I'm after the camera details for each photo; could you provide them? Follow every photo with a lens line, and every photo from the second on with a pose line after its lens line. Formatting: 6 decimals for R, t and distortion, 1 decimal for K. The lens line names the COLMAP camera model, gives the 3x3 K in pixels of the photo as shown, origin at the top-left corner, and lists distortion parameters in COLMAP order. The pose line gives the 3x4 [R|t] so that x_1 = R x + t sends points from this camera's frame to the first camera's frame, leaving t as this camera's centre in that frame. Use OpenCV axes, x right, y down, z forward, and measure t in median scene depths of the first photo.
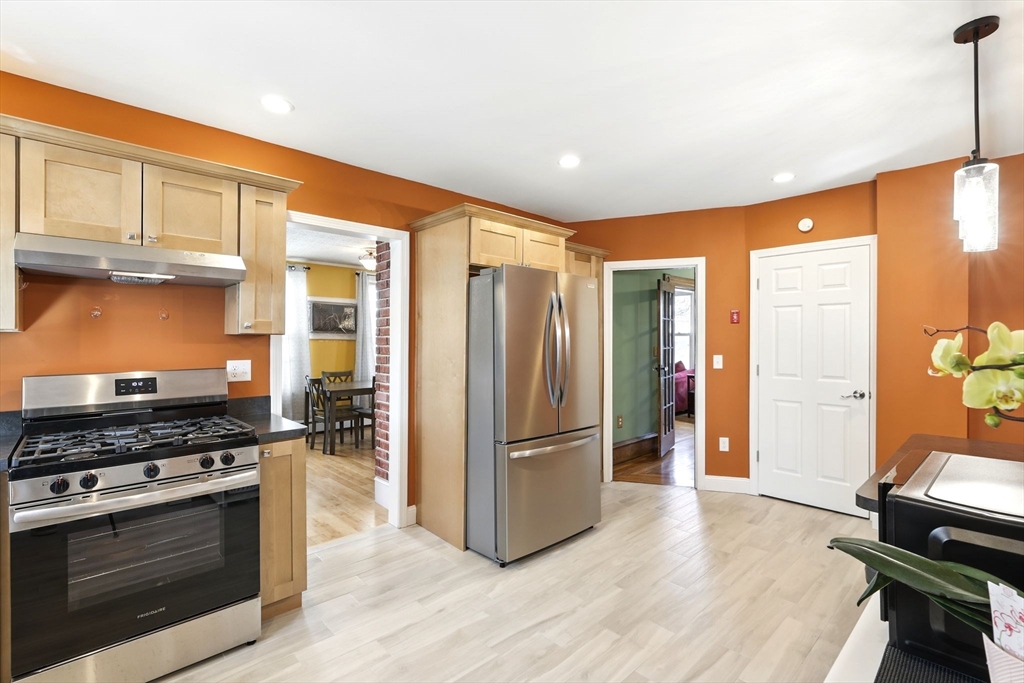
lens RADIAL K [[467.1, 0, 510.6], [0, 467.1, 340.0], [0, 0, 1]] dist [0.001578, 0.001157]
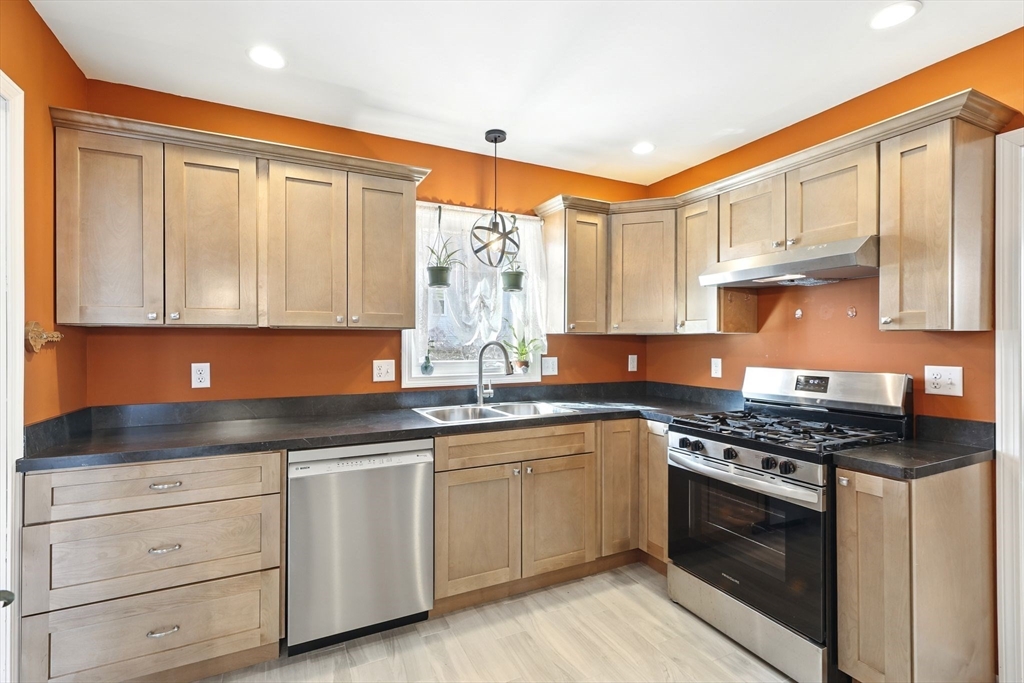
lens RADIAL K [[467.1, 0, 510.2], [0, 467.1, 341.3], [0, 0, 1]] dist [0.001578, 0.001157]
pose [[-0.289791, -0.001038, -0.957089, 0.377783], [-0.001568, 0.999999, -0.000609, 0.006046], [0.957089, 0.001324, -0.289792, 0.645983]]
